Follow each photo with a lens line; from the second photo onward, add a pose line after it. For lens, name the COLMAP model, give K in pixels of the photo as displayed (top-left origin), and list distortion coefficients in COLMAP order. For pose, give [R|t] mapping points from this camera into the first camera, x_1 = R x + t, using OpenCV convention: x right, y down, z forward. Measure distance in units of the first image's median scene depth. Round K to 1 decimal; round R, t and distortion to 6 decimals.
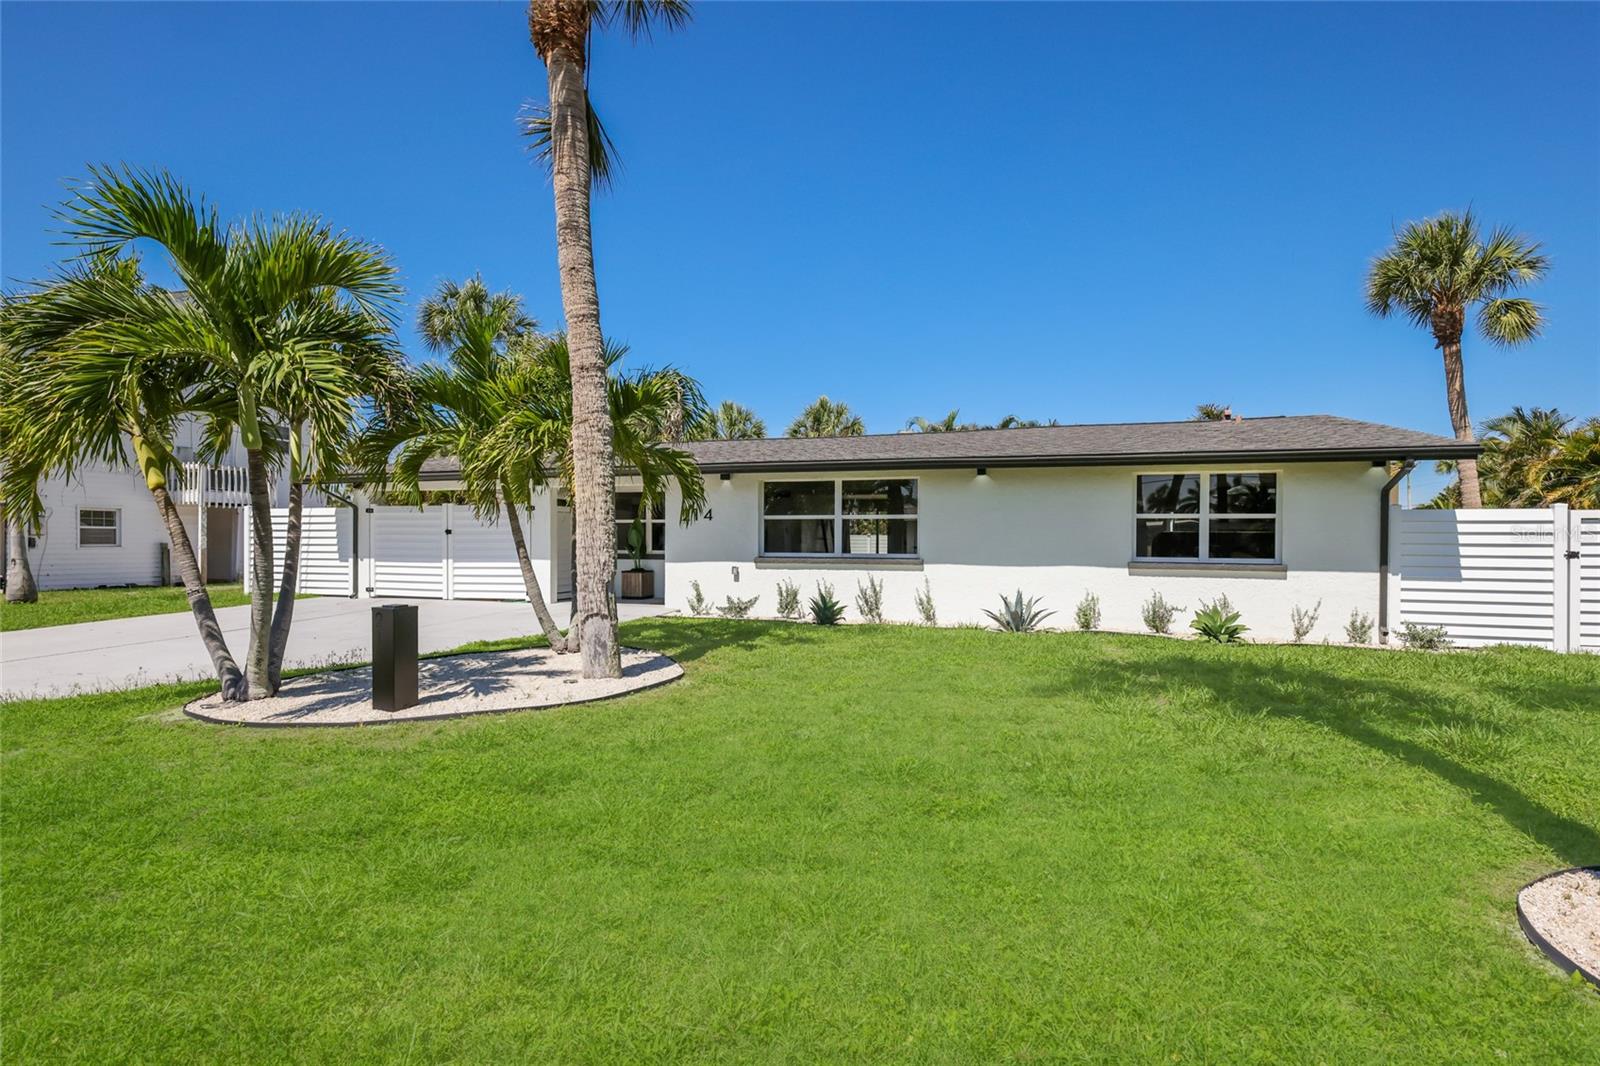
lens RADIAL K [[794.4, 0, 807.6], [0, 794.4, 536.5], [0, 0, 1]] dist [0.011034, -0.000918]
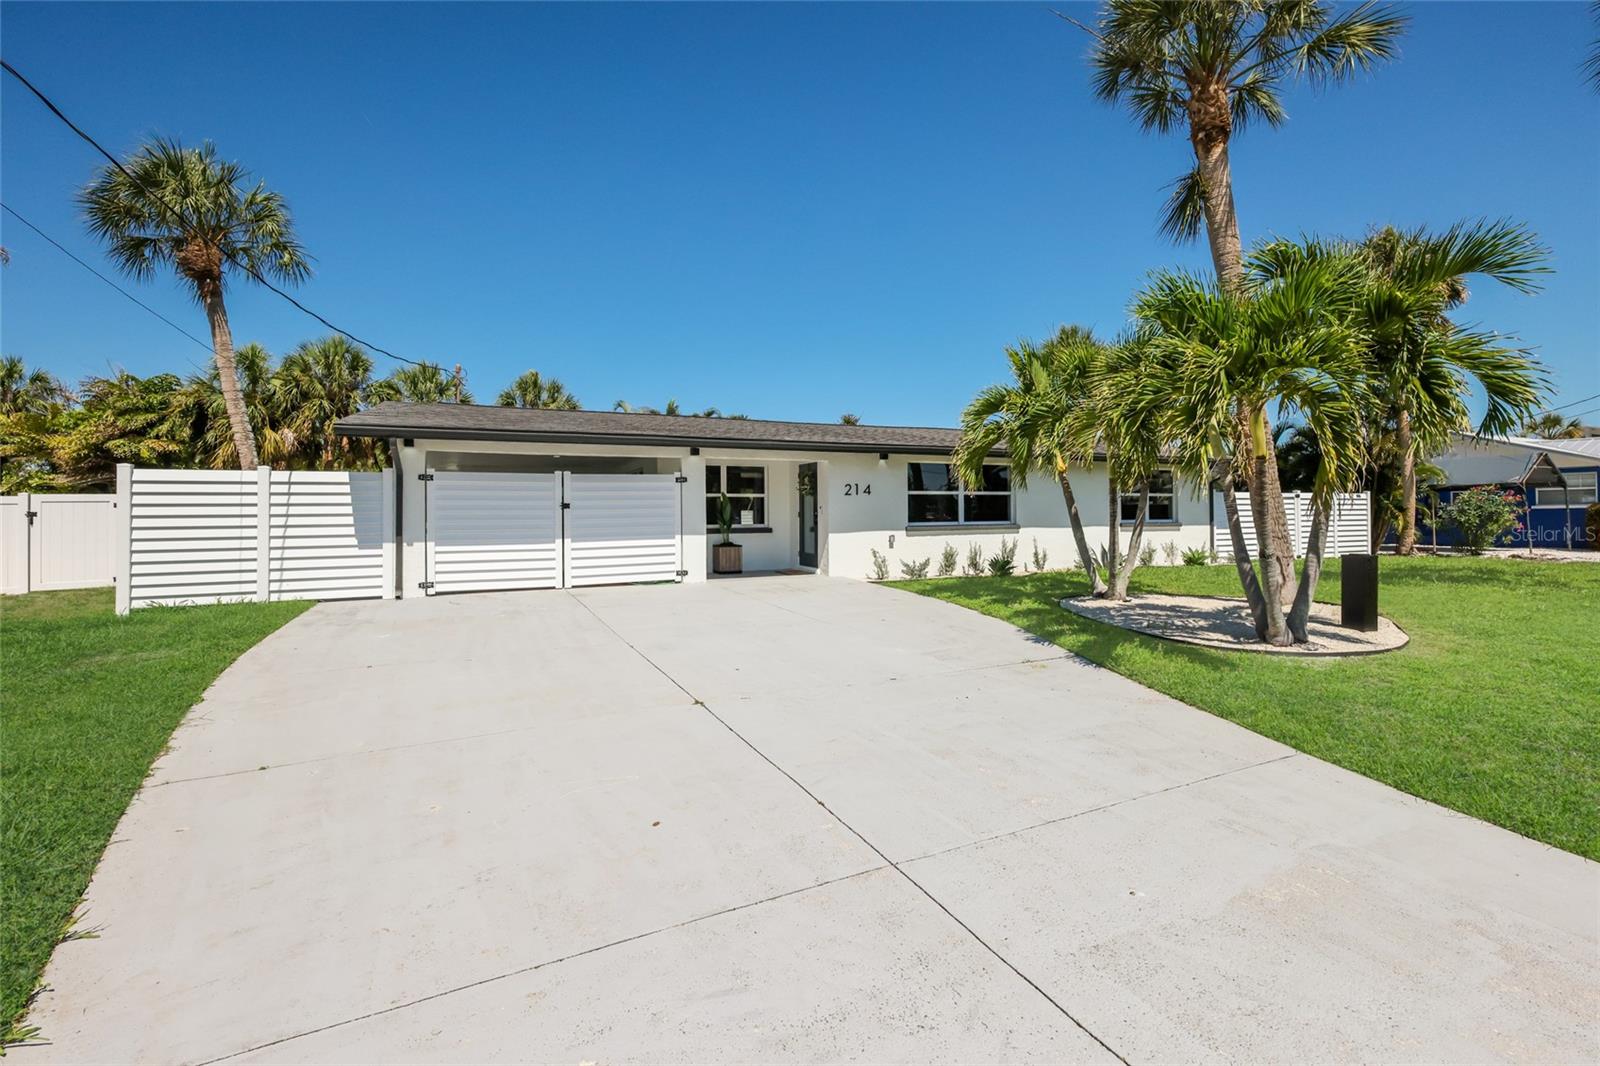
lens RADIAL K [[696.4, 0, 807.2], [0, 696.4, 503.1], [0, 0, 1]] dist [0.007430, 0.000471]
pose [[0.733289, -0.000073, 0.679917, -0.757313], [0.006676, 0.999953, -0.007093, -0.001760], [-0.679884, 0.009741, 0.733255, 0.302148]]
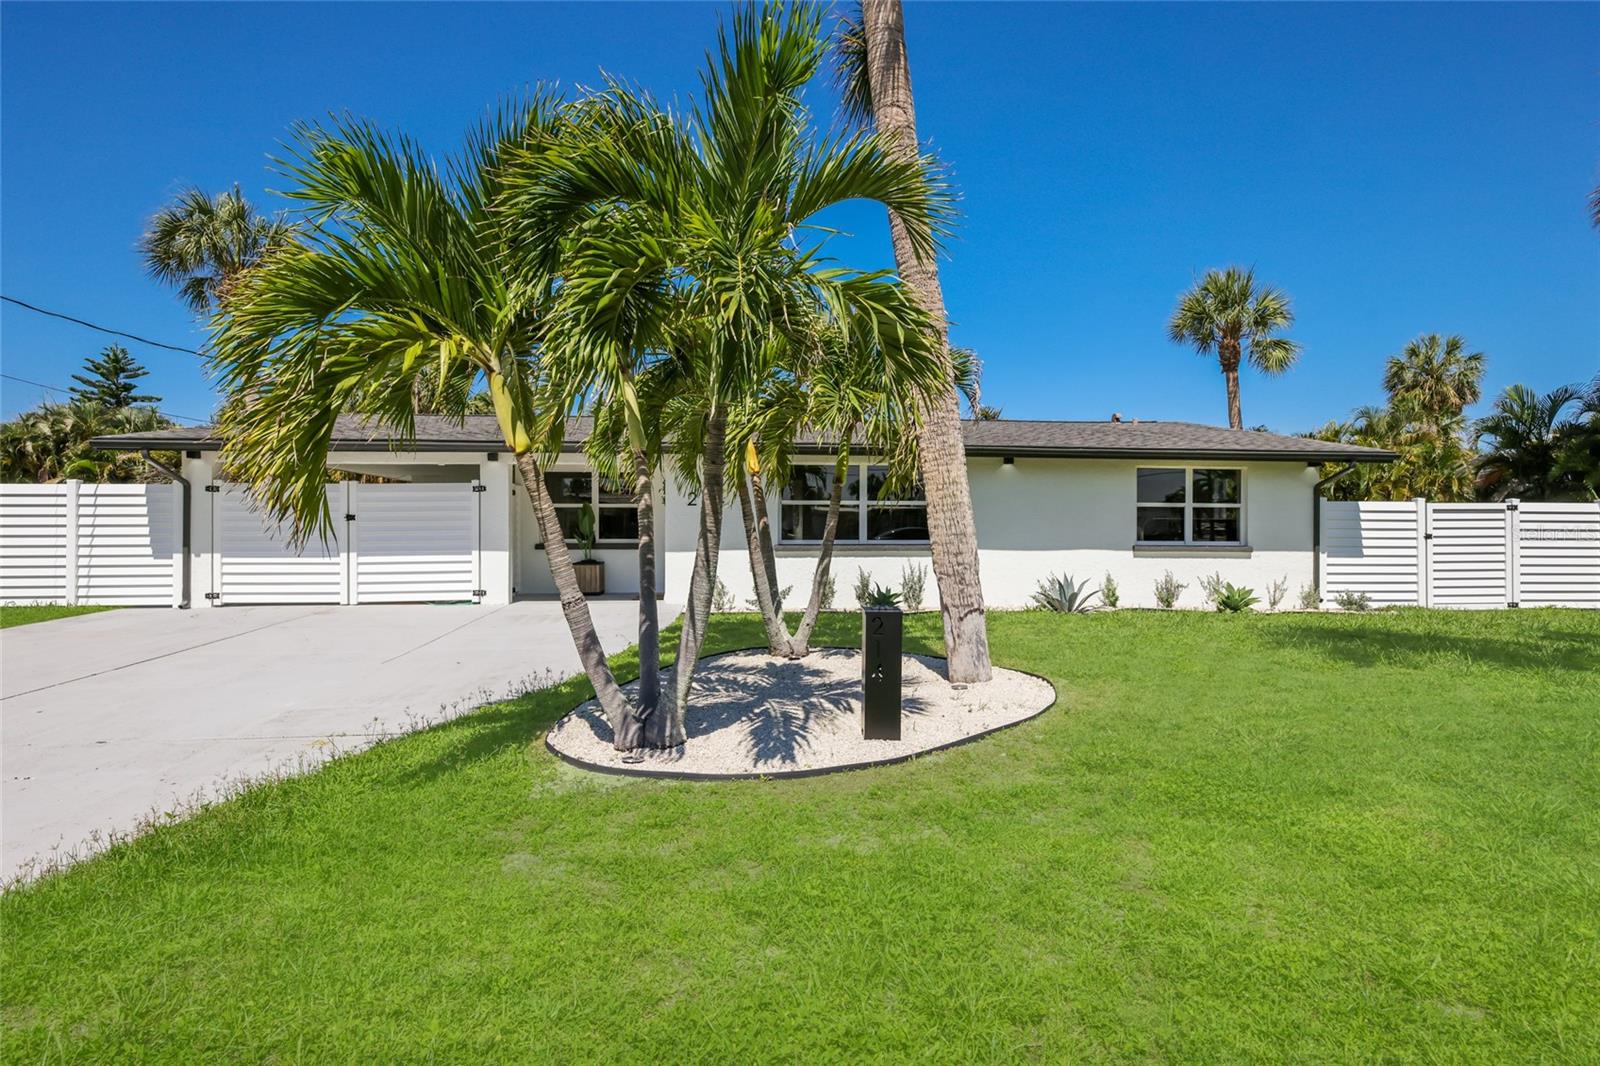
lens RADIAL K [[794.4, 0, 802.4], [0, 794.4, 520.3], [0, 0, 1]] dist [0.011034, -0.000918]
pose [[0.921809, 0.000118, 0.387644, -0.345738], [0.000897, 0.999997, -0.002439, -0.000894], [-0.387643, 0.002596, 0.921806, 0.110884]]
